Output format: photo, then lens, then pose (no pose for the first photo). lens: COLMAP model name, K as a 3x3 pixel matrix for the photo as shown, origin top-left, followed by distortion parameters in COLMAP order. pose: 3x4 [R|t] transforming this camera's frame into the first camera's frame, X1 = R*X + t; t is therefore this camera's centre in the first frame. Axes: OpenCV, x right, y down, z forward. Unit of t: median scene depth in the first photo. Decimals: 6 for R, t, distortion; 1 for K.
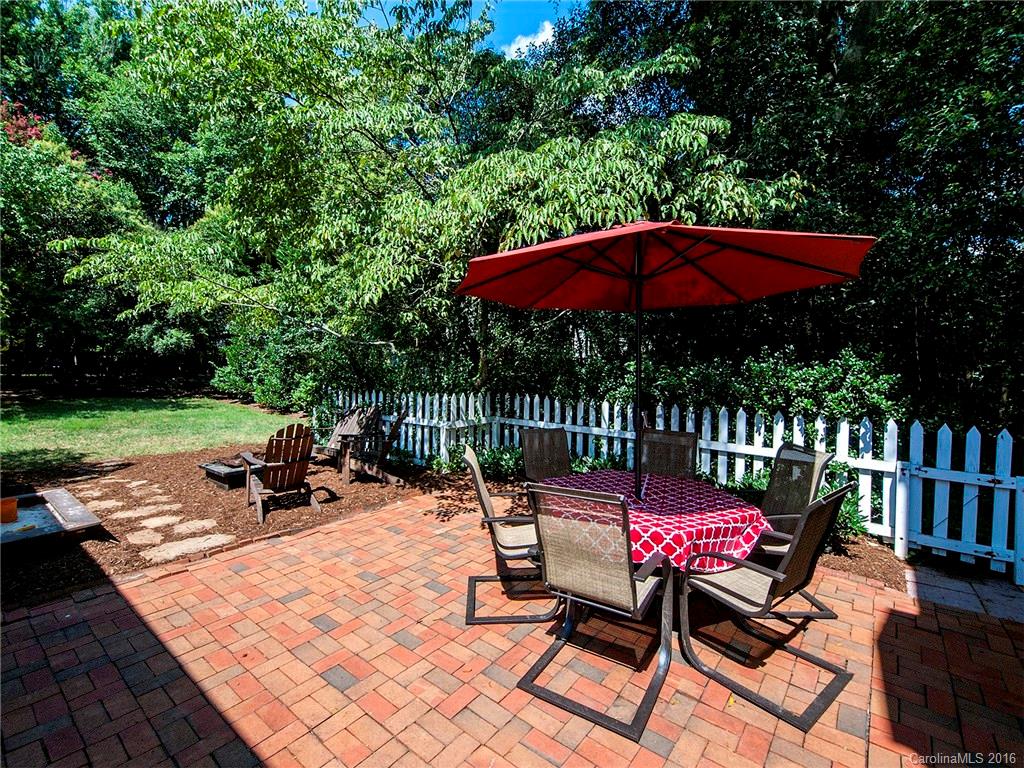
lens RADIAL K [[466.1, 0, 512.0], [0, 466.1, 384.0], [0, 0, 1]] dist [0.000041, -0.000525]
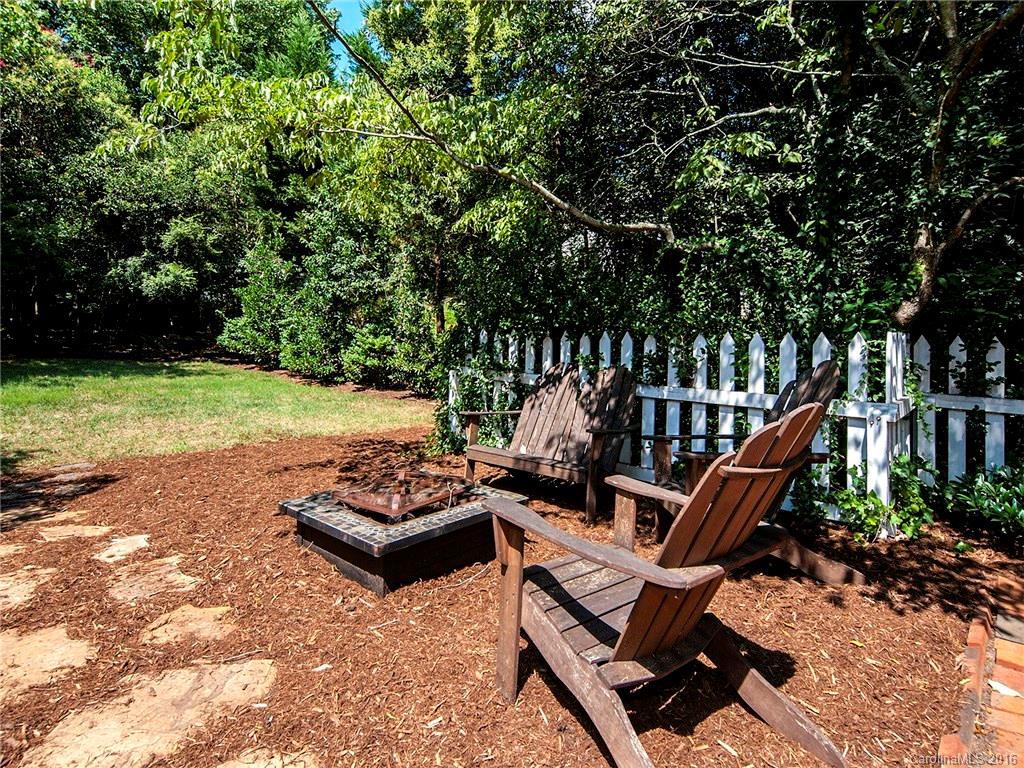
lens RADIAL K [[550.2, 0, 507.2], [0, 550.2, 334.5], [0, 0, 1]] dist [0.002785, 0.000527]
pose [[0.998411, 0.007896, -0.055795, -0.175954], [-0.010107, 0.999170, -0.039458, 0.018398], [0.055437, 0.039959, 0.997662, 0.209032]]
